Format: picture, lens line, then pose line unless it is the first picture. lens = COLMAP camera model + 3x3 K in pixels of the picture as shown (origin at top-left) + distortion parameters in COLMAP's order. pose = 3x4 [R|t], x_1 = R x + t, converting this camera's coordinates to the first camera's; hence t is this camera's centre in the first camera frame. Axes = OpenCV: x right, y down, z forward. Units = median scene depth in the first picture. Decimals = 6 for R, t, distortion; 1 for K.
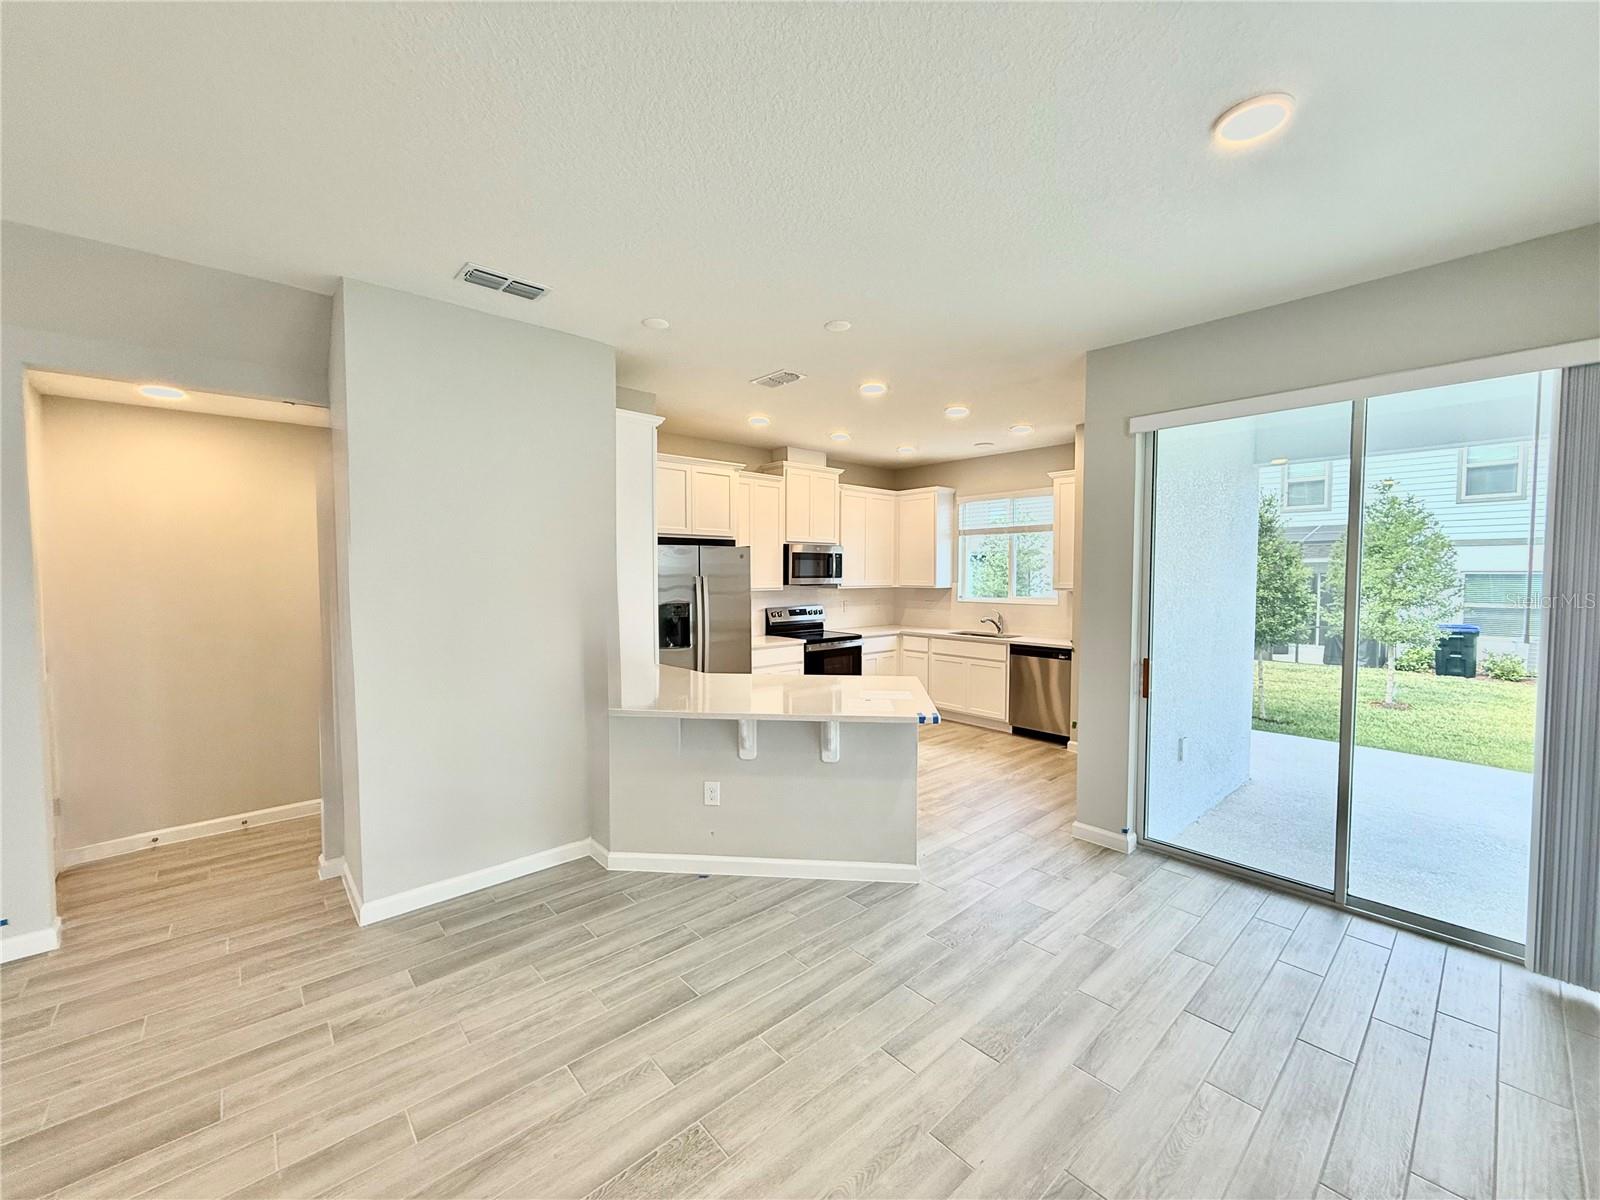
lens RADIAL K [[638.2, 0, 798.4], [0, 638.2, 598.3], [0, 0, 1]] dist [-0.000021, -0.000350]
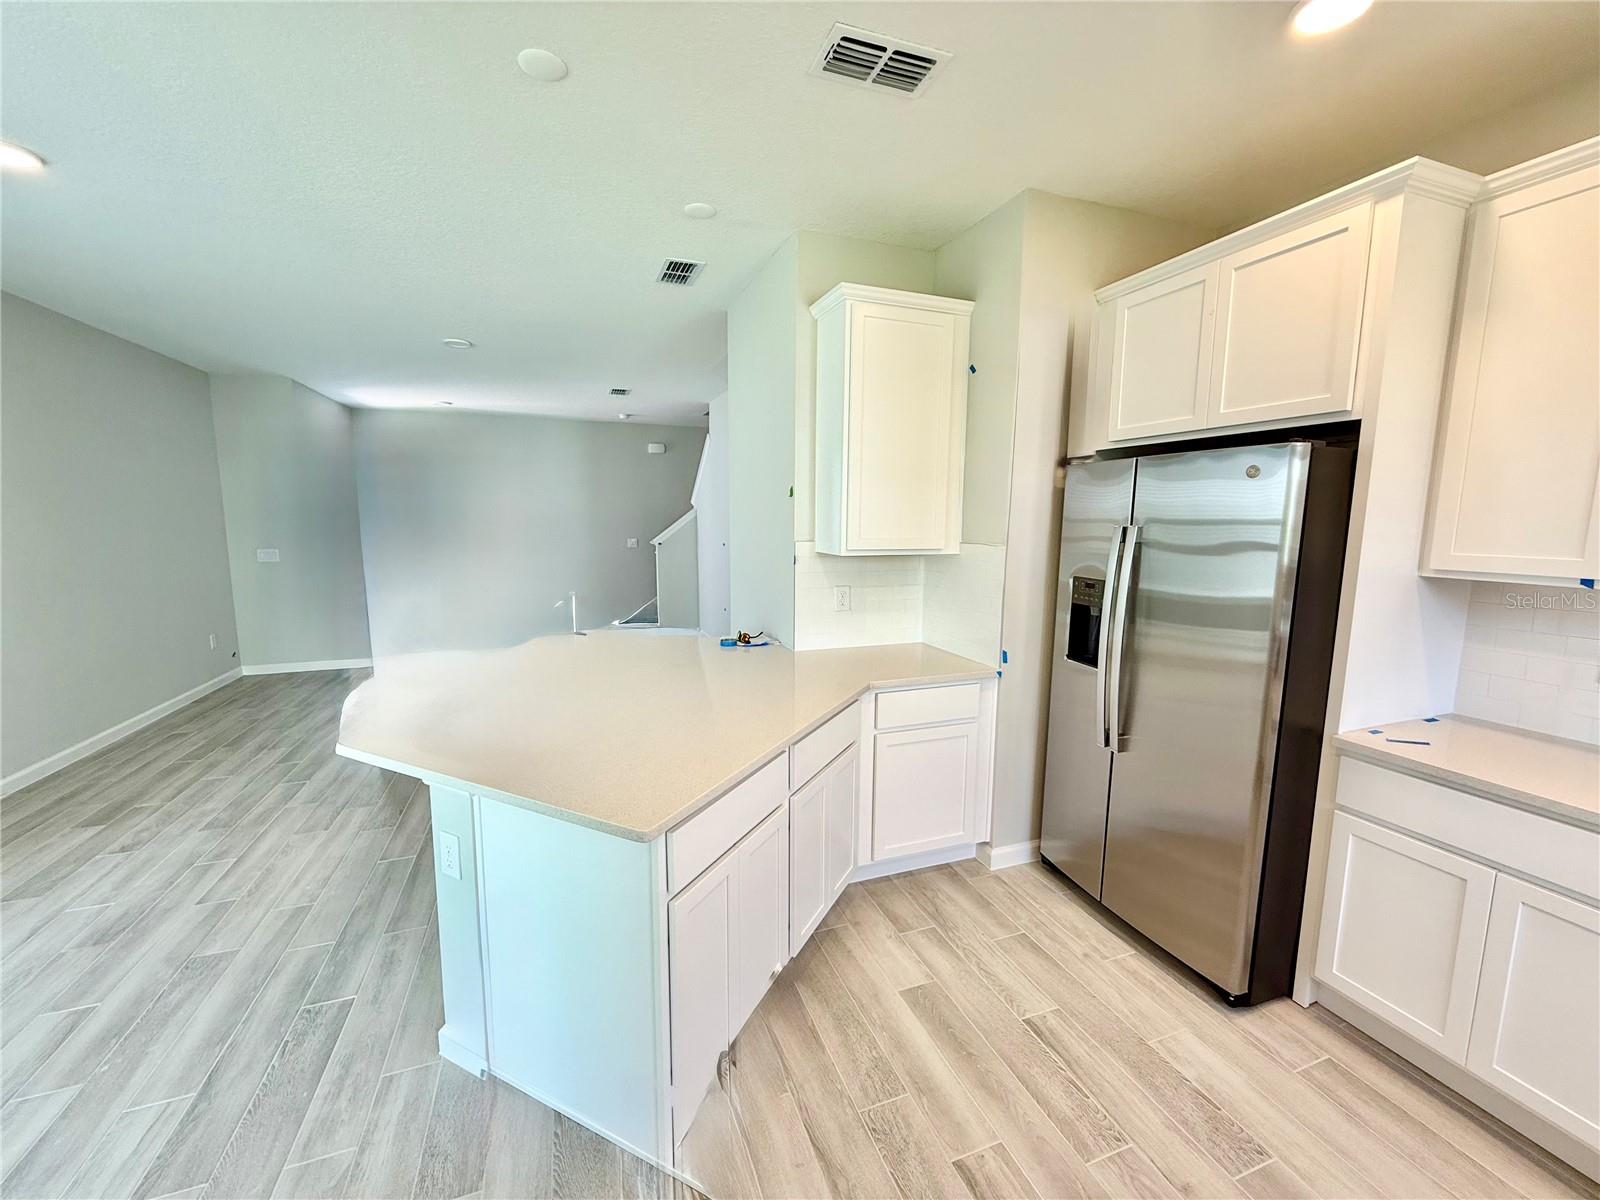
lens RADIAL K [[638.2, 0, 800.5], [0, 638.2, 594.8], [0, 0, 1]] dist [-0.000021, -0.000350]
pose [[-0.362340, 0.115433, -0.924870, 0.319409], [-0.042898, 0.989184, 0.140266, -0.035607], [0.931058, 0.090499, -0.353469, 0.838474]]
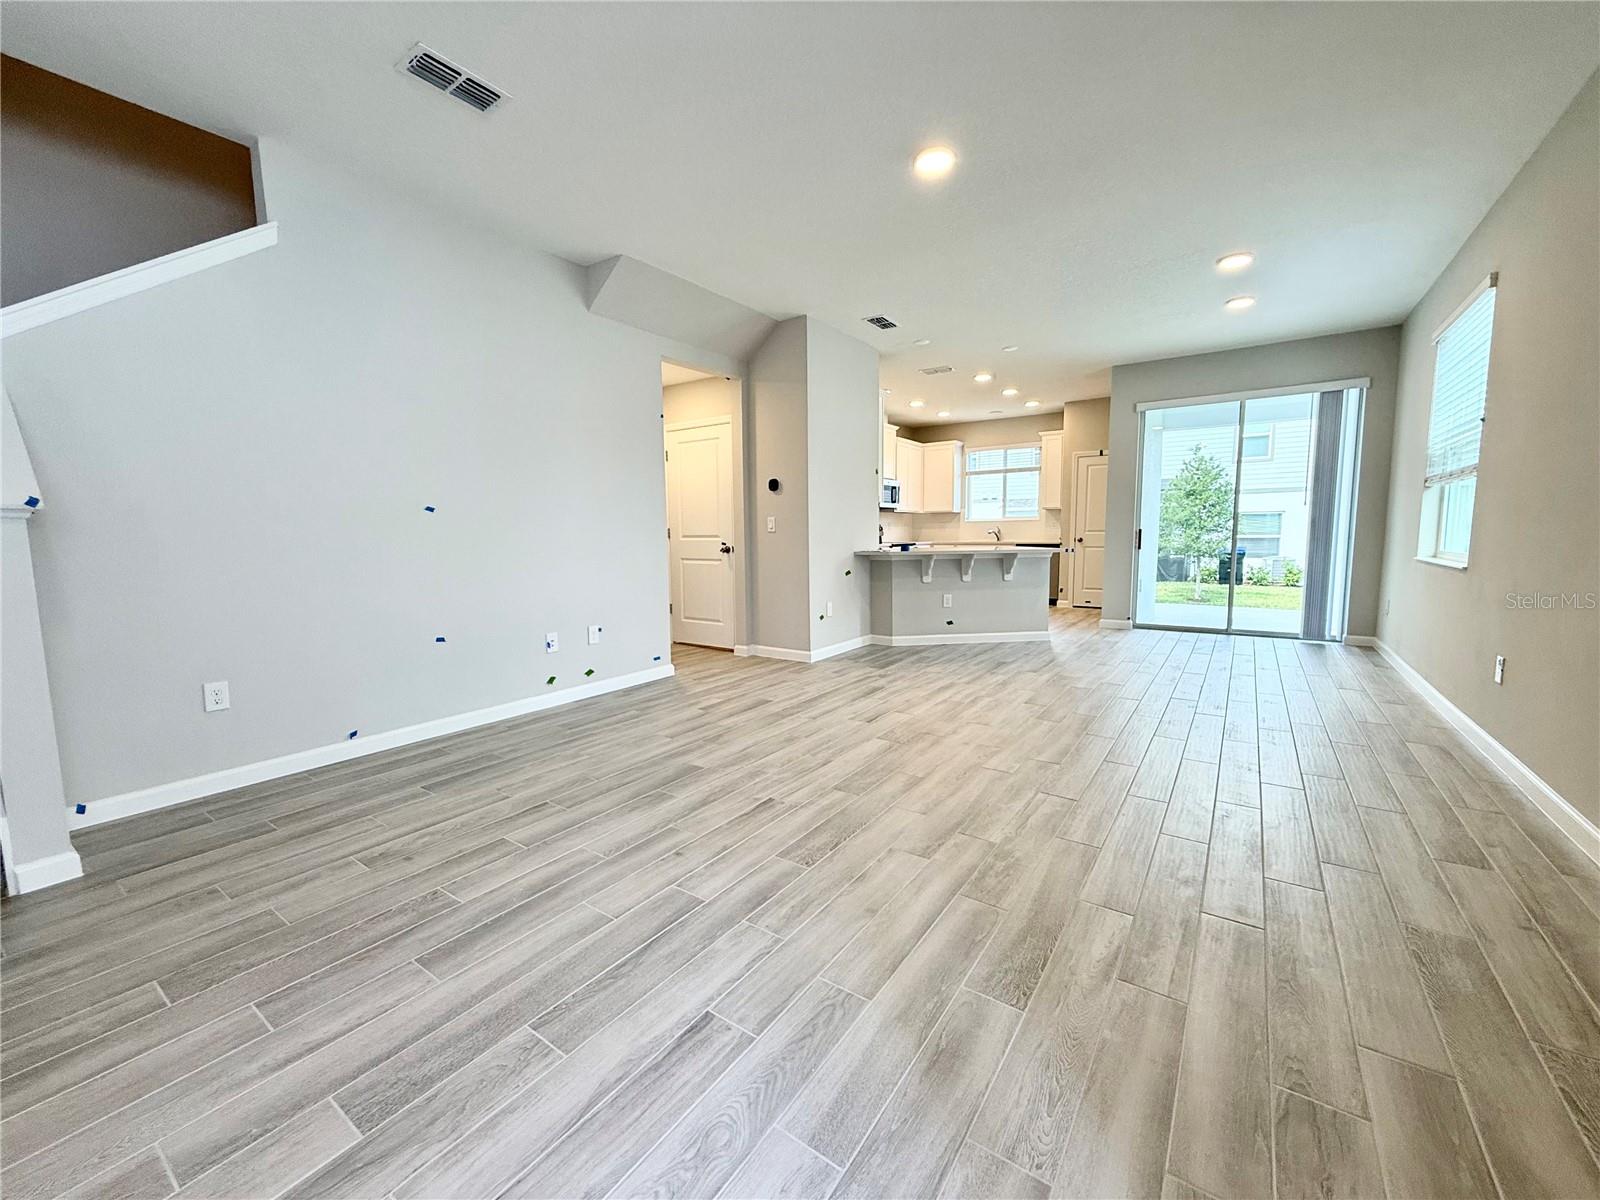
lens RADIAL K [[638.2, 0, 799.5], [0, 638.2, 596.6], [0, 0, 1]] dist [-0.000021, -0.000350]
pose [[0.973401, -0.033968, 0.226578, -0.573932], [0.020680, 0.997938, 0.060762, 0.100495], [-0.228174, -0.054460, 0.972096, -0.418196]]
